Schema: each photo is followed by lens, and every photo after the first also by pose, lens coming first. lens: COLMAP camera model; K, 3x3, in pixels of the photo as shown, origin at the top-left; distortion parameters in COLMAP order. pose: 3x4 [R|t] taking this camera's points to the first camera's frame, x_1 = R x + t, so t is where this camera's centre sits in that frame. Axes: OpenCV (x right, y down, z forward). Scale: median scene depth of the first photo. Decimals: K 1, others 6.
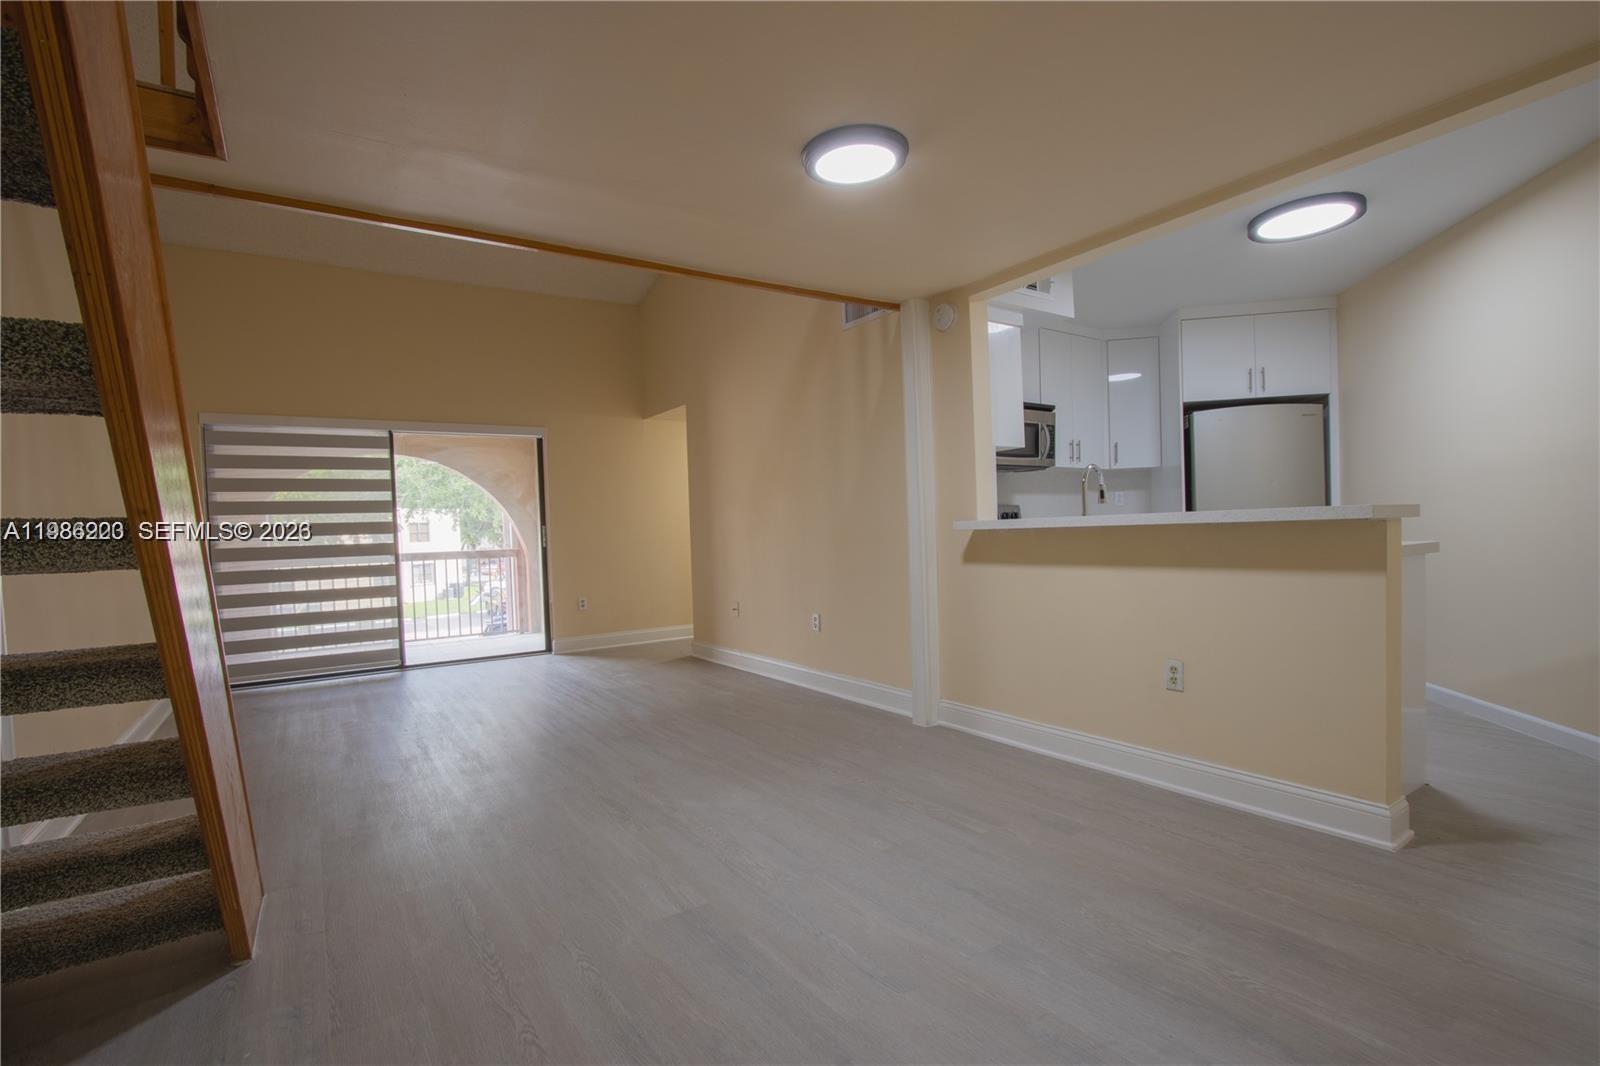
lens RADIAL K [[737.1, 0, 794.4], [0, 737.1, 552.9], [0, 0, 1]] dist [-0.018370, 0.000310]
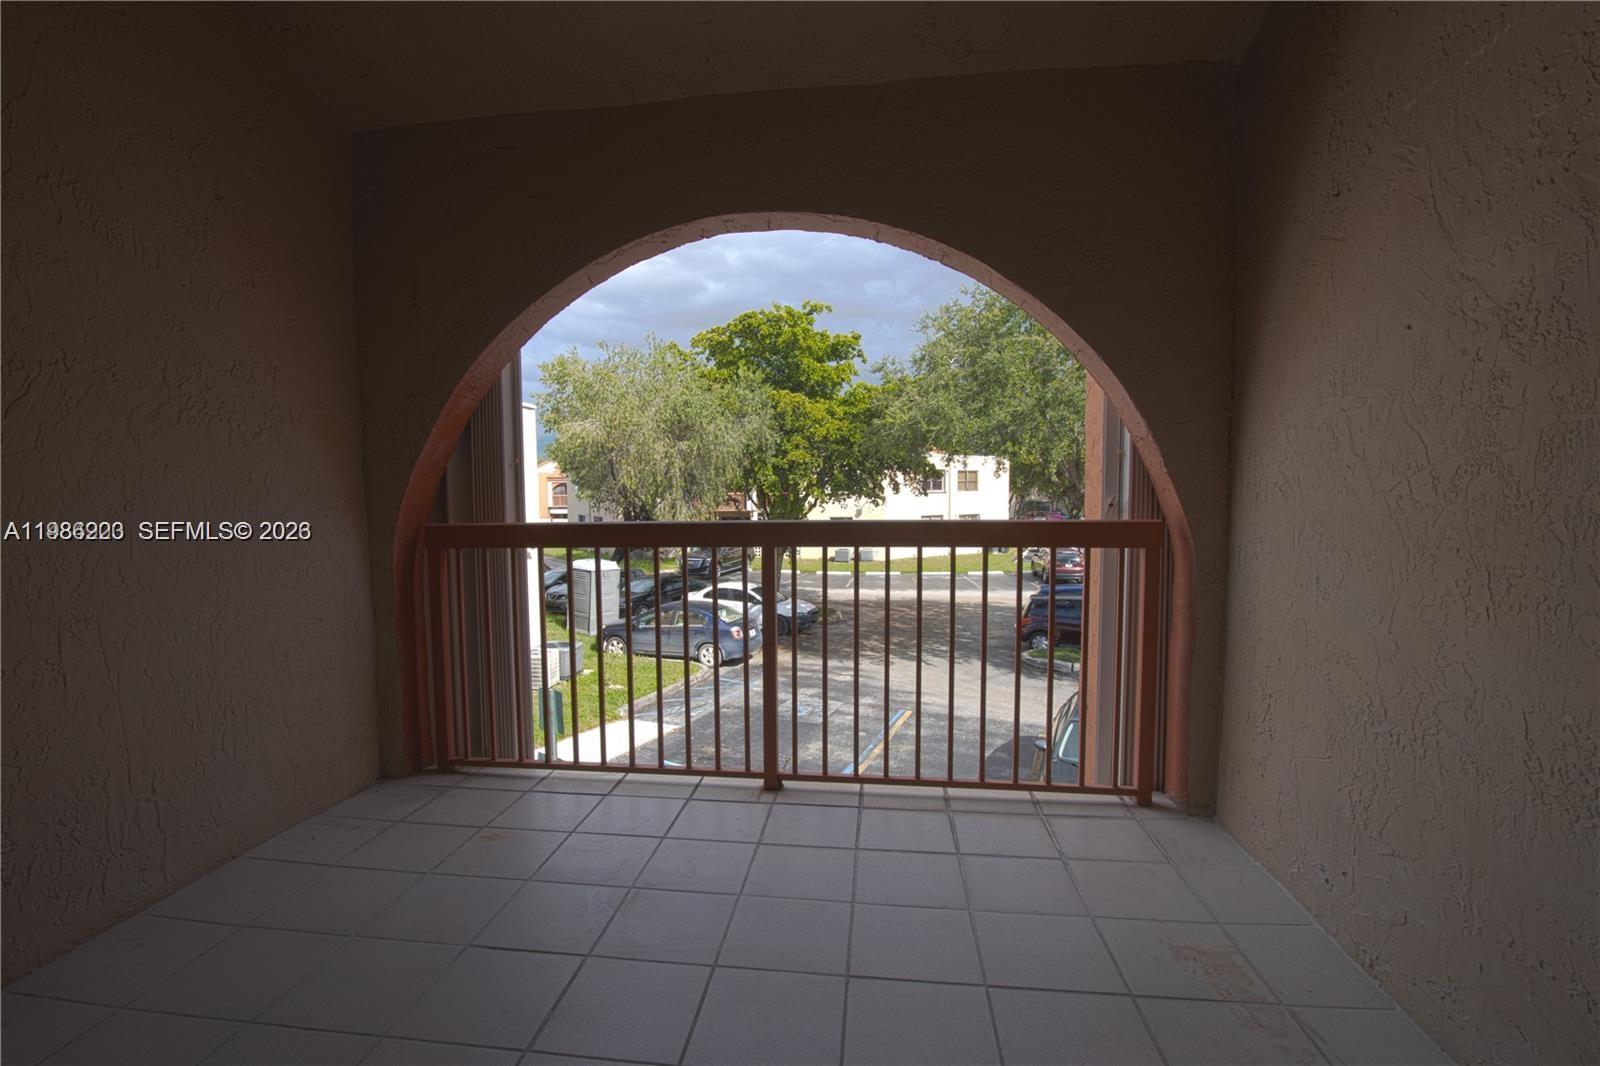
lens RADIAL K [[737.1, 0, 794.4], [0, 737.1, 552.9], [0, 0, 1]] dist [-0.018370, 0.000310]
pose [[0.756359, 0.079503, -0.649307, -0.125500], [-0.037031, 0.996199, 0.078842, -0.004587], [0.653107, -0.035588, 0.756429, 0.294606]]
